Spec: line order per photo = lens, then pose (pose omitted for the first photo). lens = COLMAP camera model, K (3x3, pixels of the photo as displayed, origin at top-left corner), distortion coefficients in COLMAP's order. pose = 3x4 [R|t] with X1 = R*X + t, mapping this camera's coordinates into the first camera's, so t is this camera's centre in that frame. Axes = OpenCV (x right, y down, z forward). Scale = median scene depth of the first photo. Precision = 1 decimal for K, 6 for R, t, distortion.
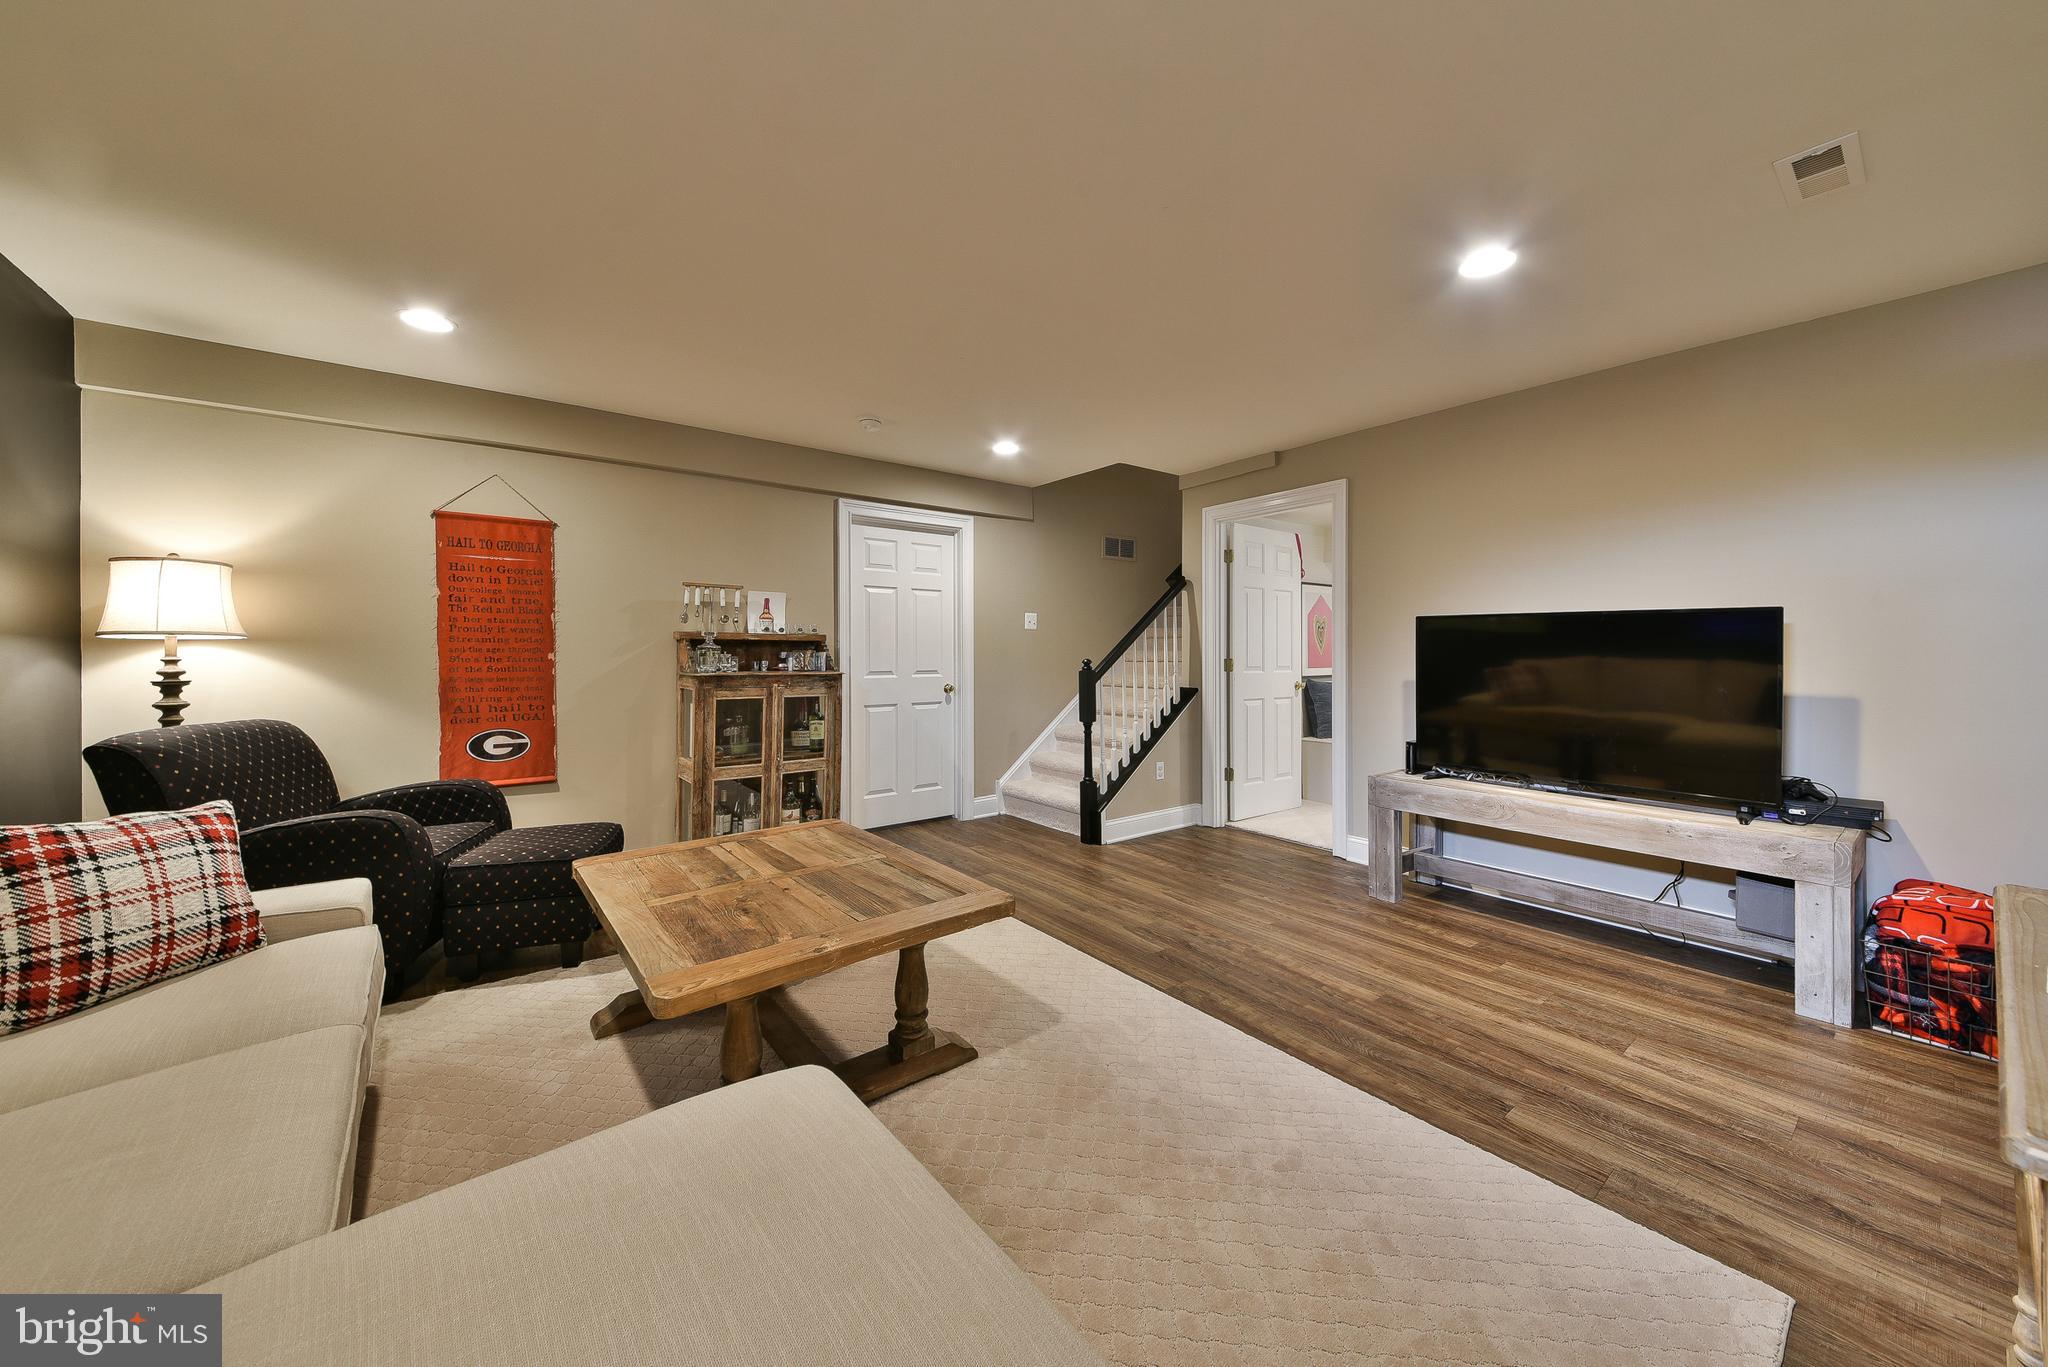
lens RADIAL K [[729.1, 0, 1026.0], [0, 729.1, 646.0], [0, 0, 1]] dist [0.058739, -0.028160]
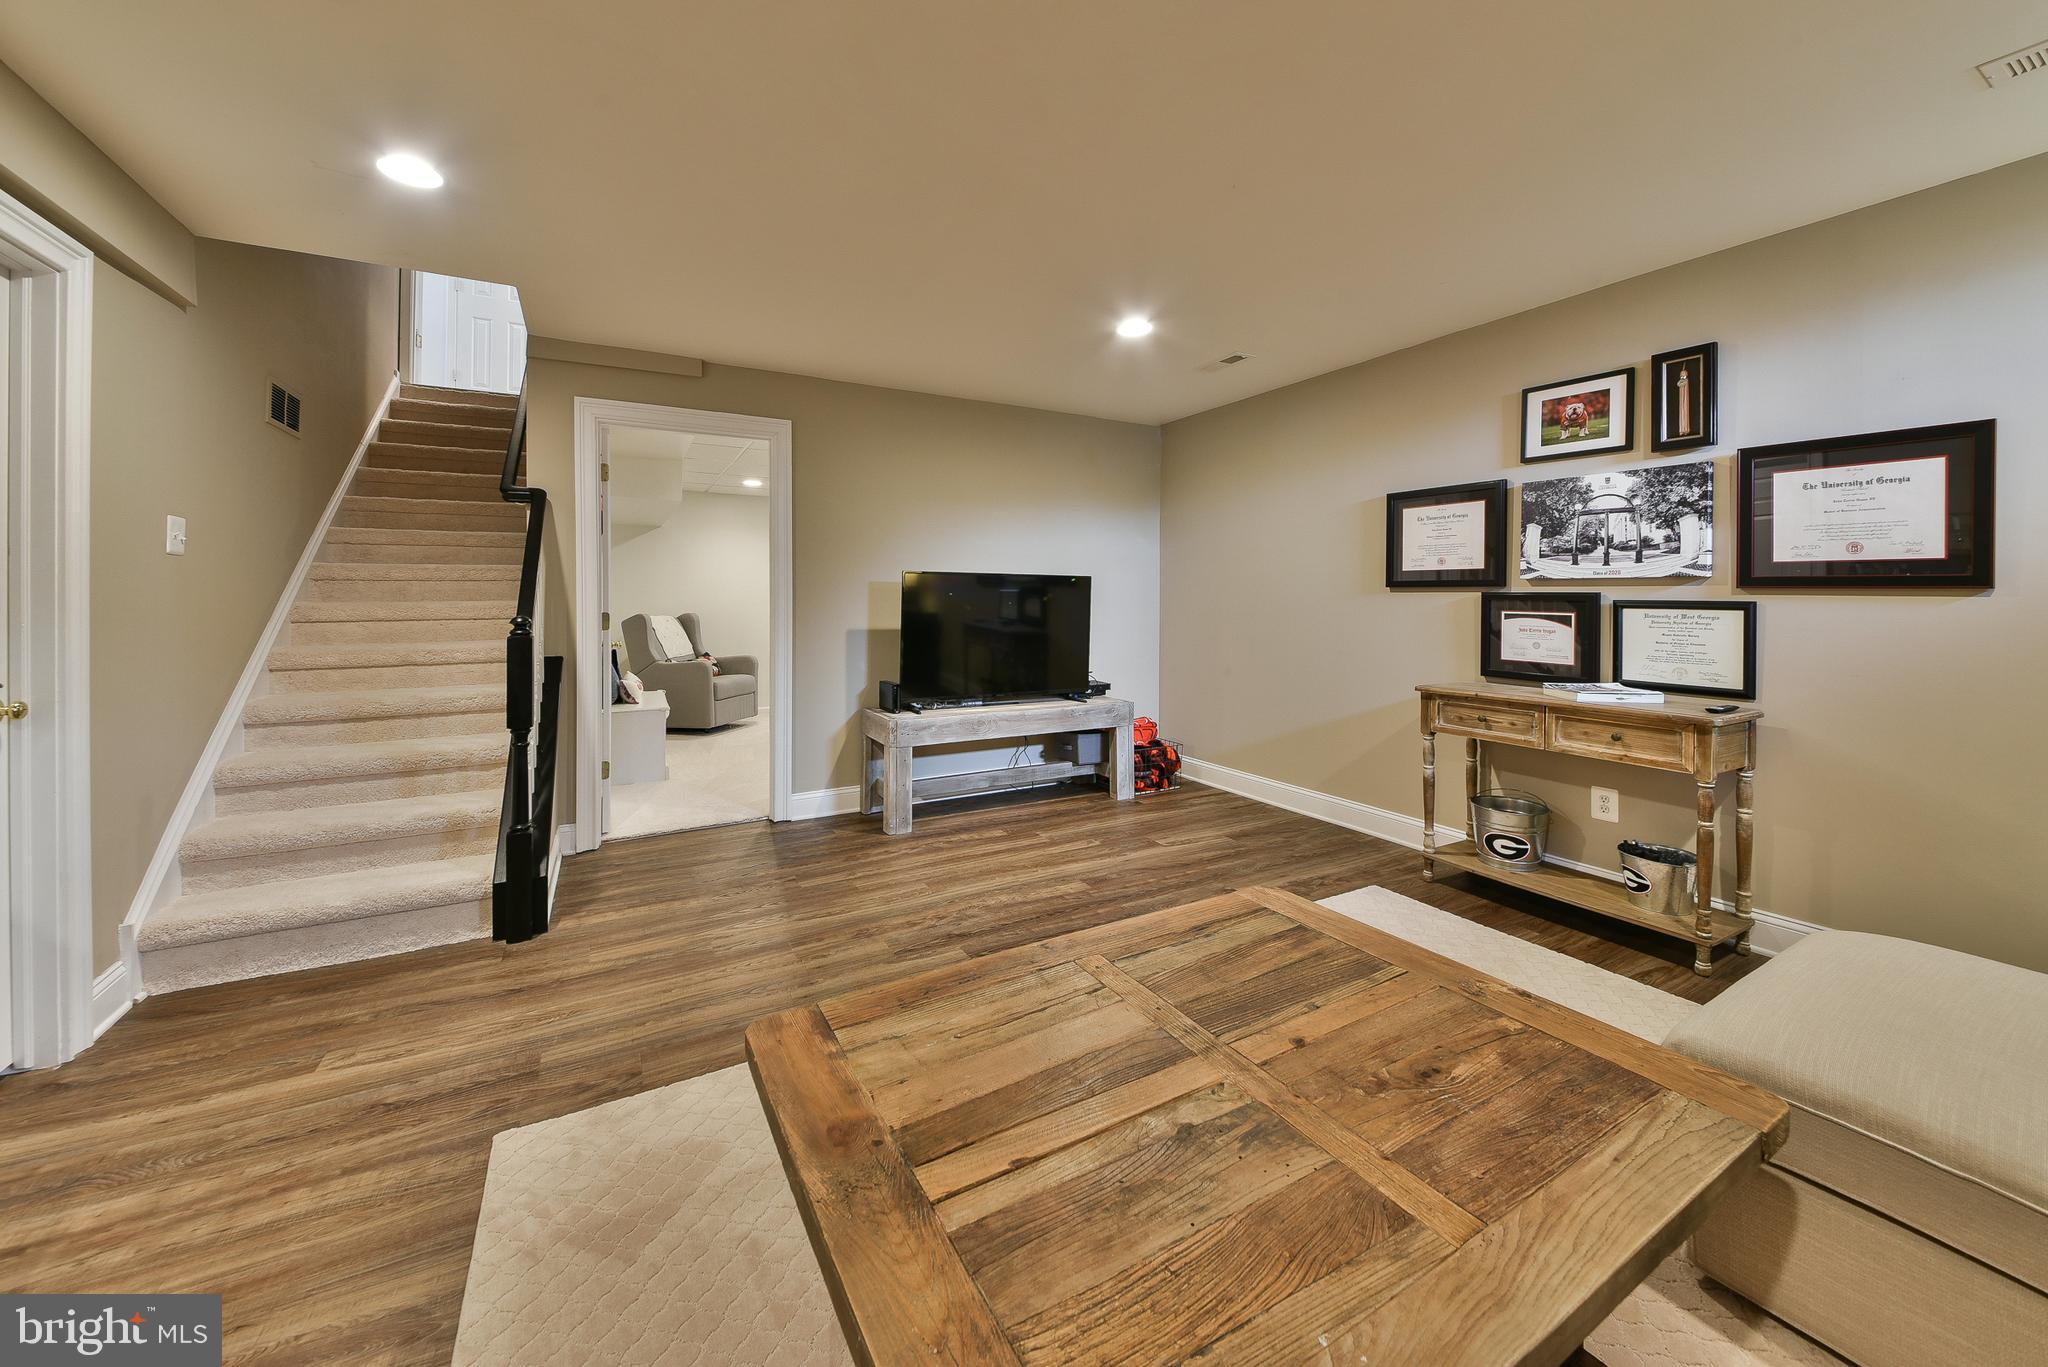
lens RADIAL K [[737.7, 0, 998.2], [0, 737.7, 599.1], [0, 0, 1]] dist [0.000328, -0.000043]
pose [[0.167715, -0.000485, 0.985835, -0.767156], [-0.003075, 0.999995, 0.001015, 0.002565], [-0.985831, -0.003202, 0.167713, 0.961579]]
